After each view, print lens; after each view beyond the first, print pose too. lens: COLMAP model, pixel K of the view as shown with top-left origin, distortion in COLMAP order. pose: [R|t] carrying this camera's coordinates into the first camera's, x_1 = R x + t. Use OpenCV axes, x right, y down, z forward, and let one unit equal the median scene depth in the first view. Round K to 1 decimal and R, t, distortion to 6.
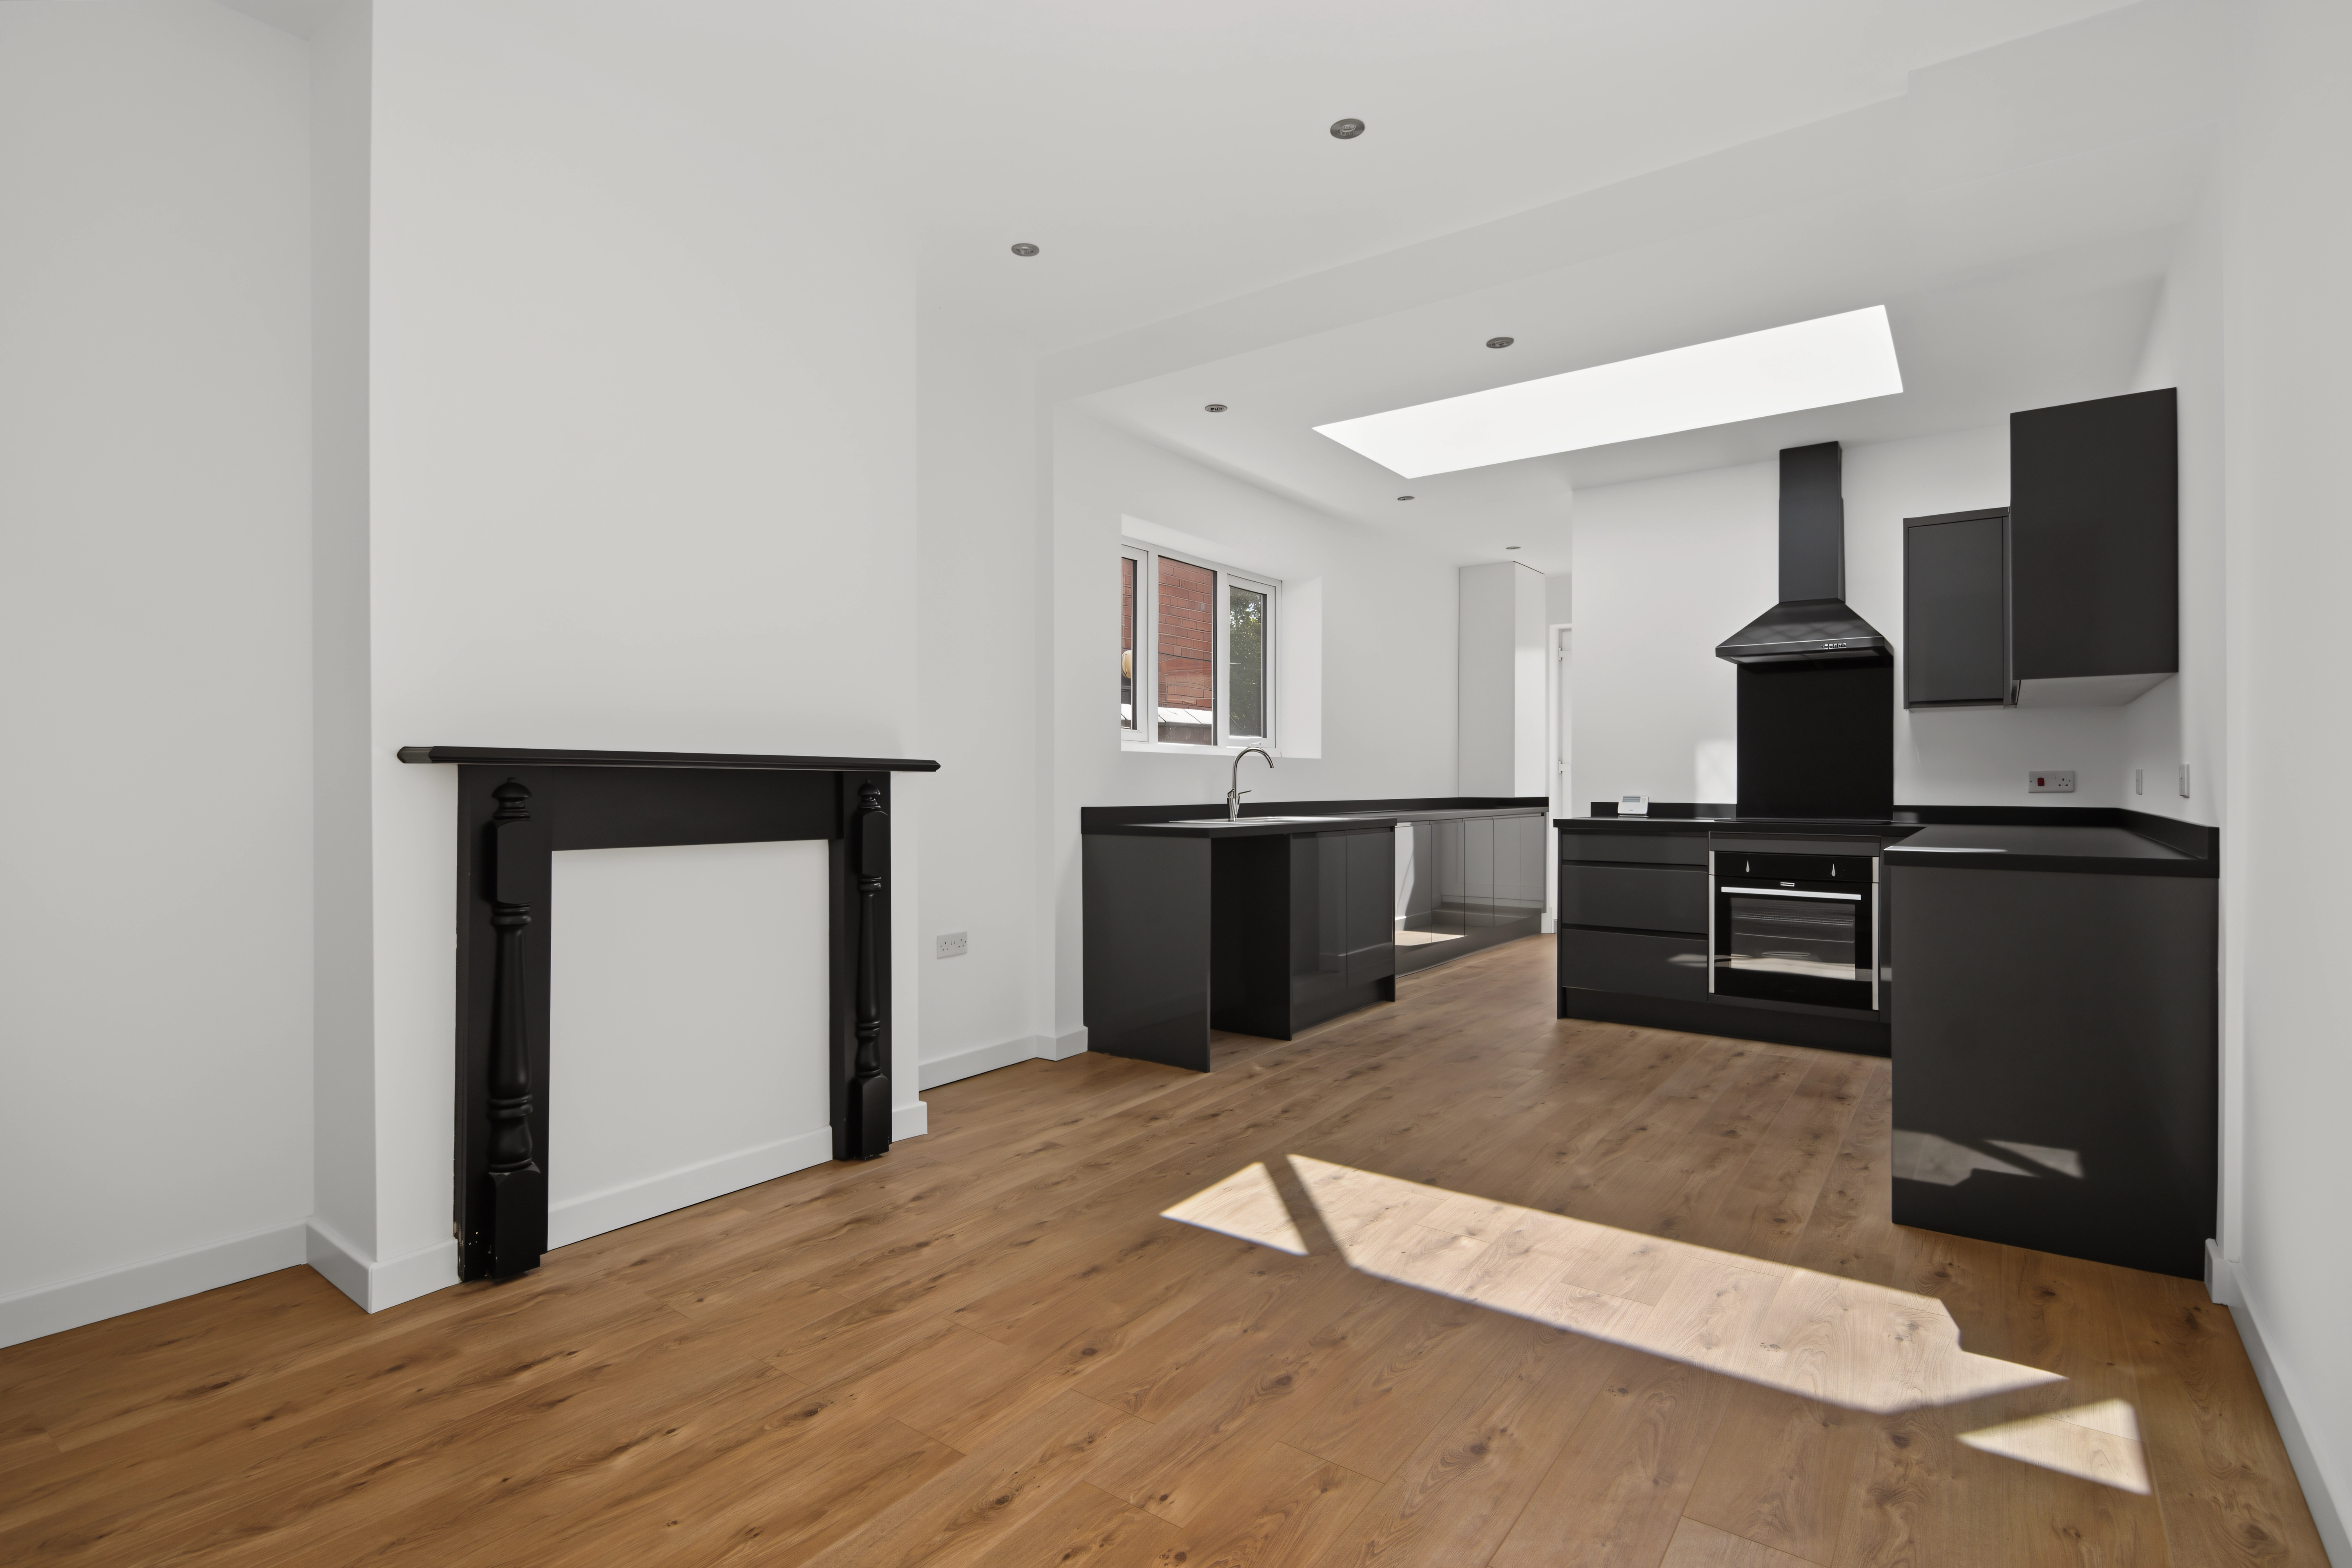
lens RADIAL K [[1135.7, 0, 1148.4], [0, 1135.7, 784.6], [0, 0, 1]] dist [0.026393, -0.016596]
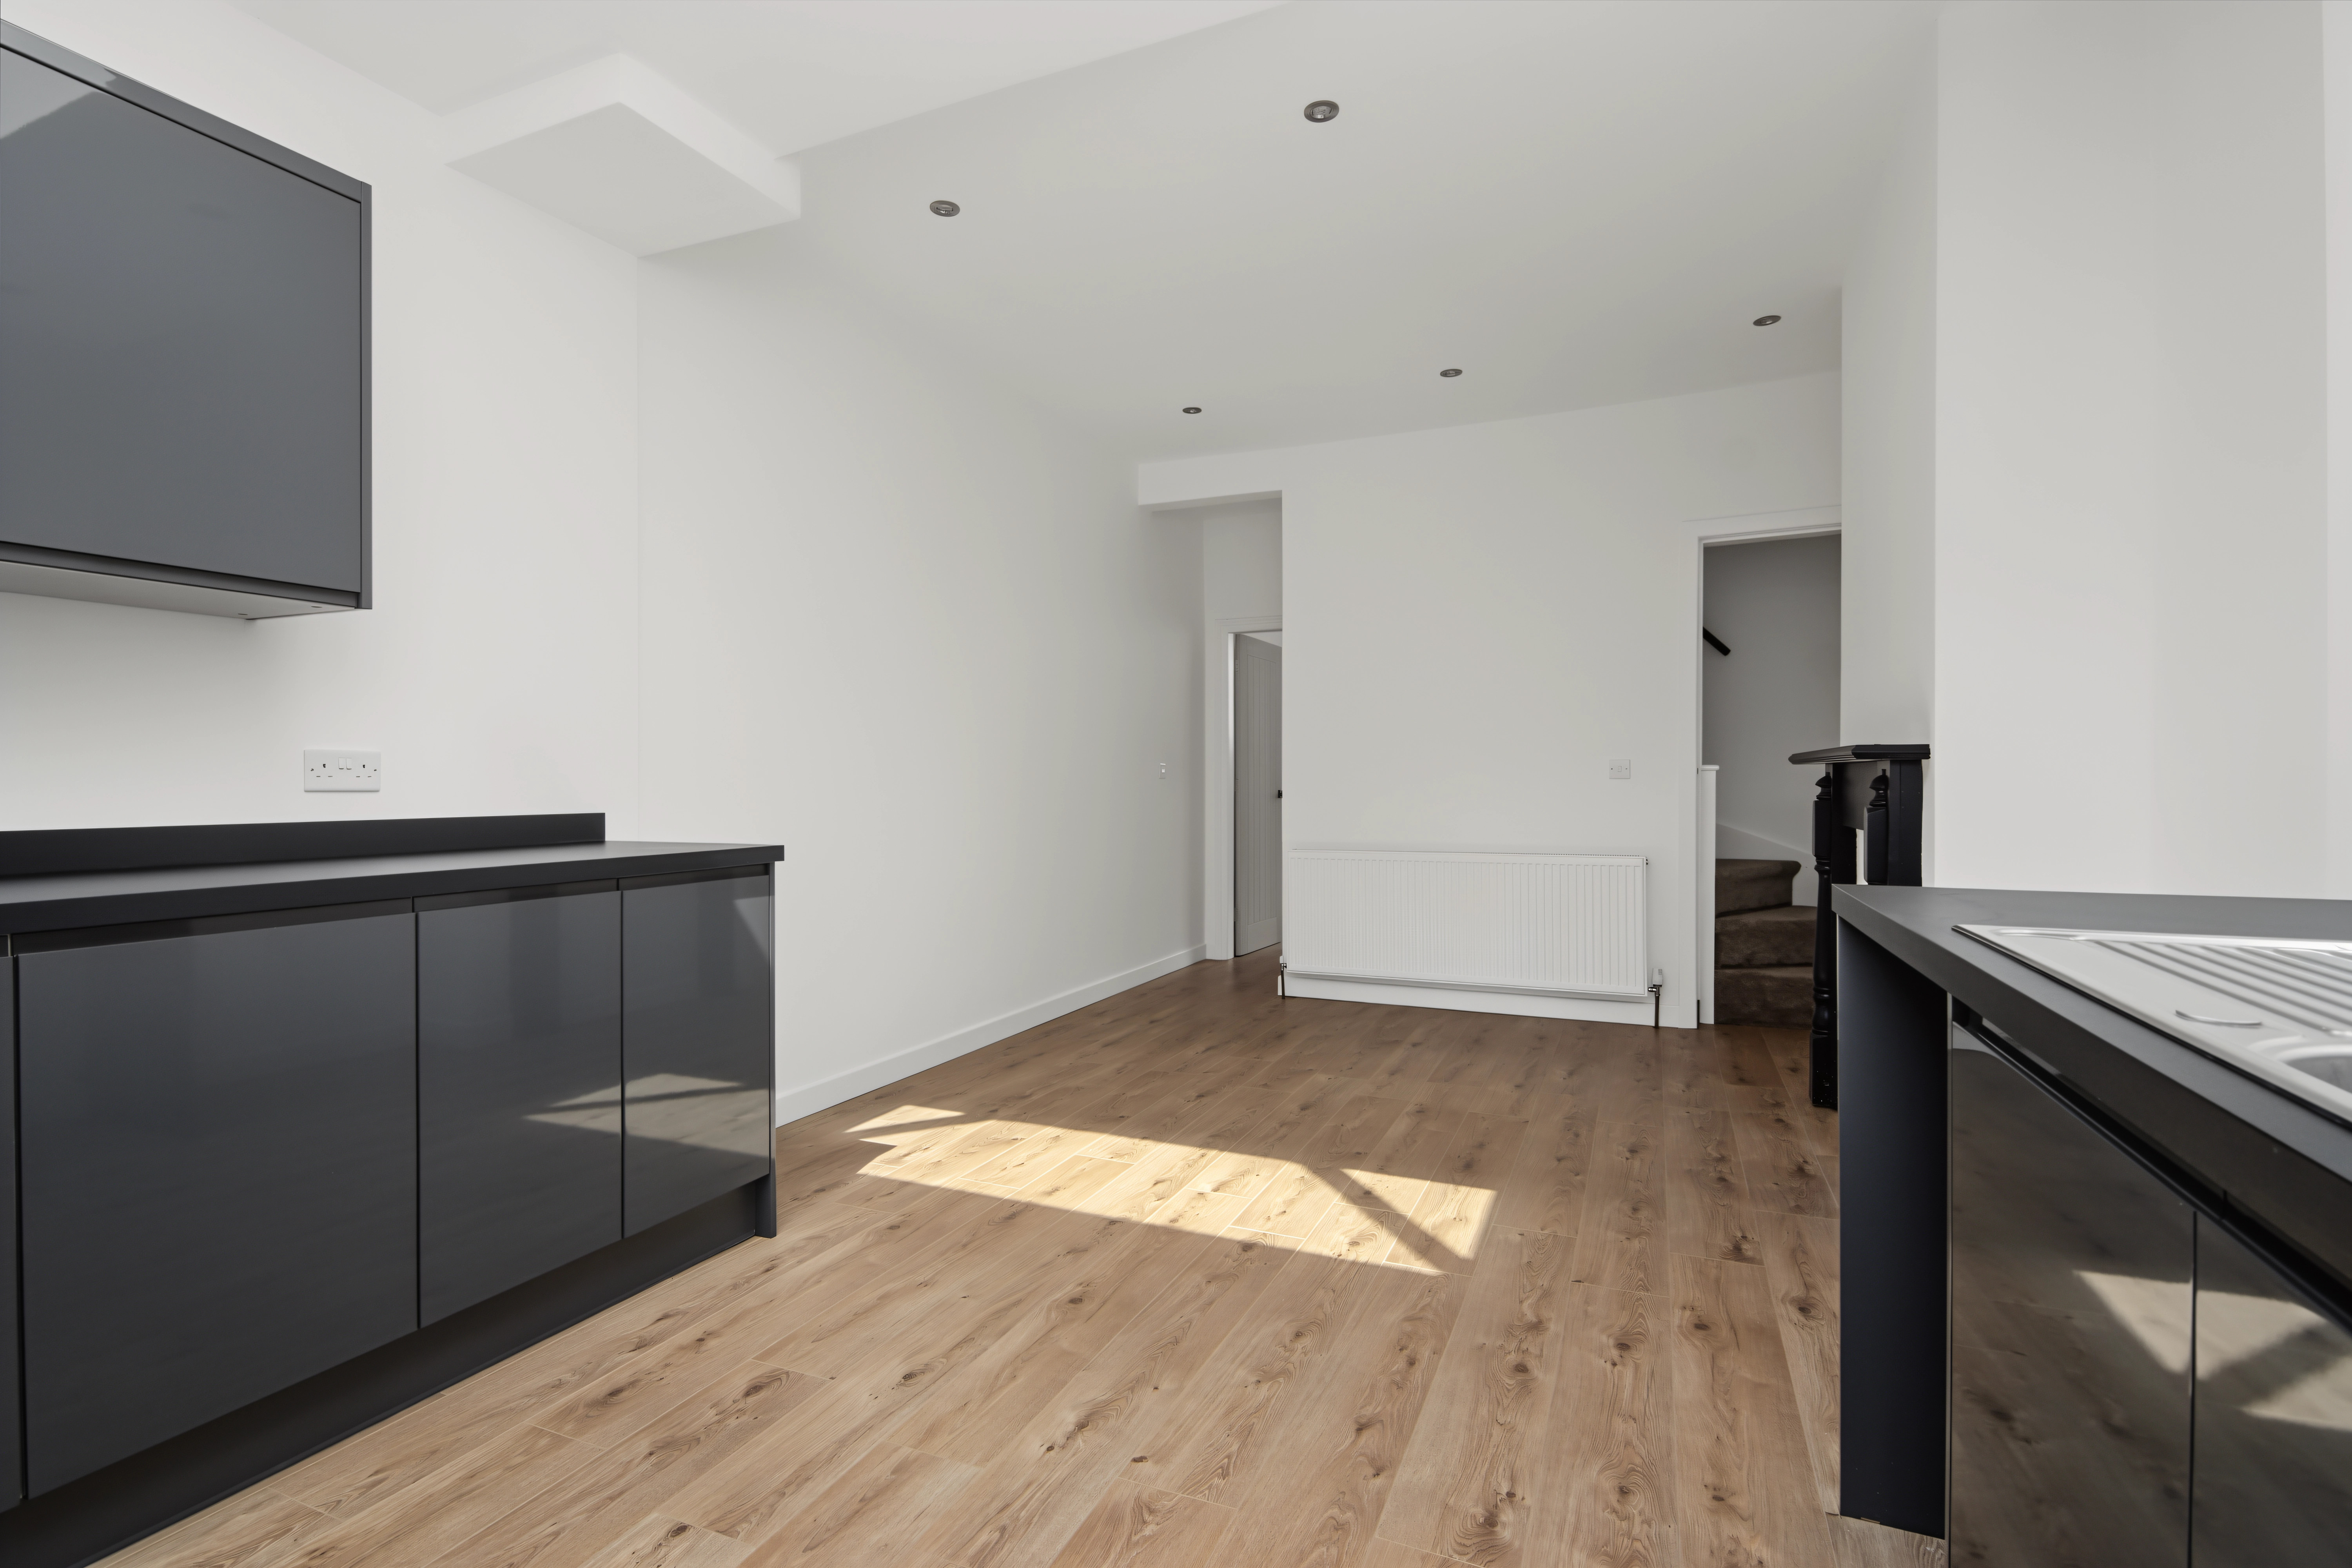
lens RADIAL K [[1135.7, 0, 1148.4], [0, 1135.7, 784.6], [0, 0, 1]] dist [0.026393, -0.016596]
pose [[-0.975563, 0.001006, -0.219717, 0.573680], [0.000114, 0.999992, 0.004069, 0.003765], [0.219720, 0.003944, -0.975555, 2.058196]]
